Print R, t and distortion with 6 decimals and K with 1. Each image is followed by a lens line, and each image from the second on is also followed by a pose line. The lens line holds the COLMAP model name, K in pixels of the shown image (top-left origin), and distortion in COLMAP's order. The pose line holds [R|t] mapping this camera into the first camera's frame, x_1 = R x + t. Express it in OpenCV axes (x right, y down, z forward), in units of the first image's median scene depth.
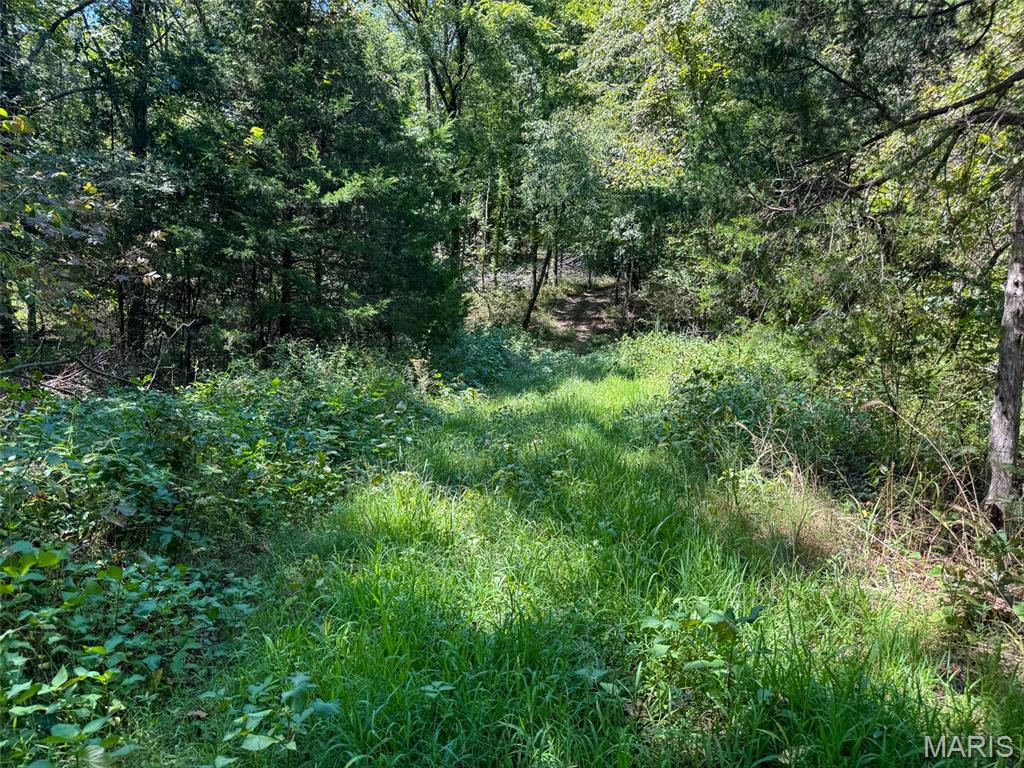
lens RADIAL K [[721.0, 0, 512.3], [0, 721.0, 383.9], [0, 0, 1]] dist [-0.000932, -0.000052]
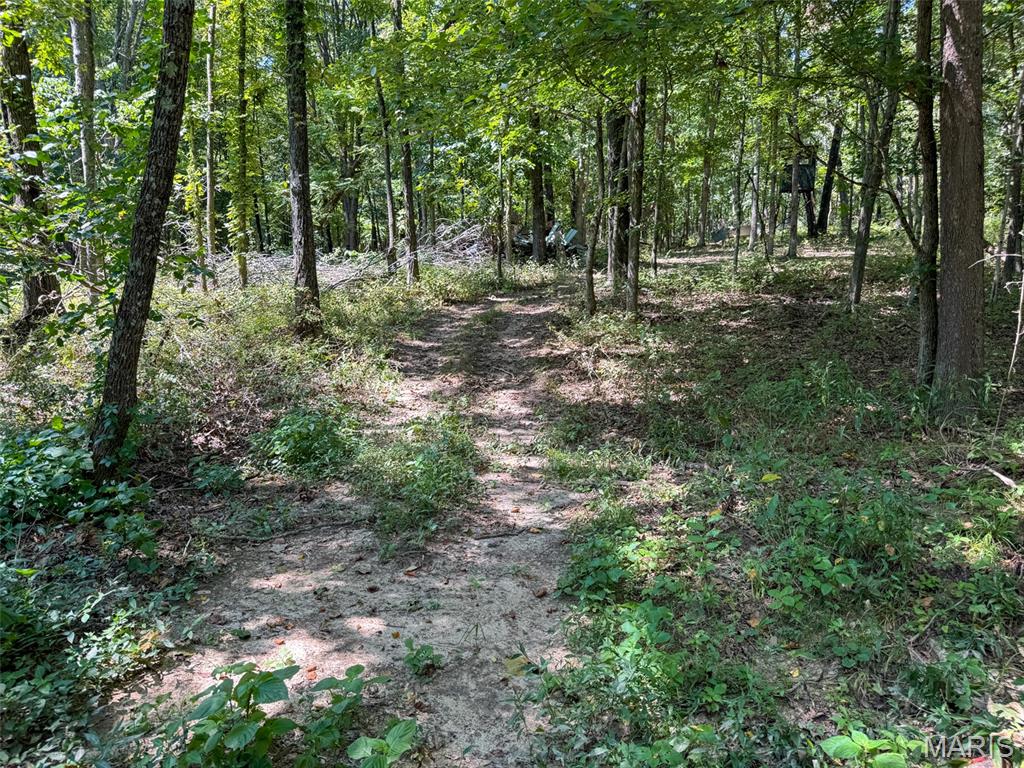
lens RADIAL K [[721.0, 0, 511.9], [0, 721.0, 382.3], [0, 0, 1]] dist [-0.000932, -0.000052]
pose [[0.988981, -0.054842, 0.137512, 0.057174], [0.062821, 0.996543, -0.054369, -0.059690], [-0.134055, 0.062408, 0.989007, 0.637686]]
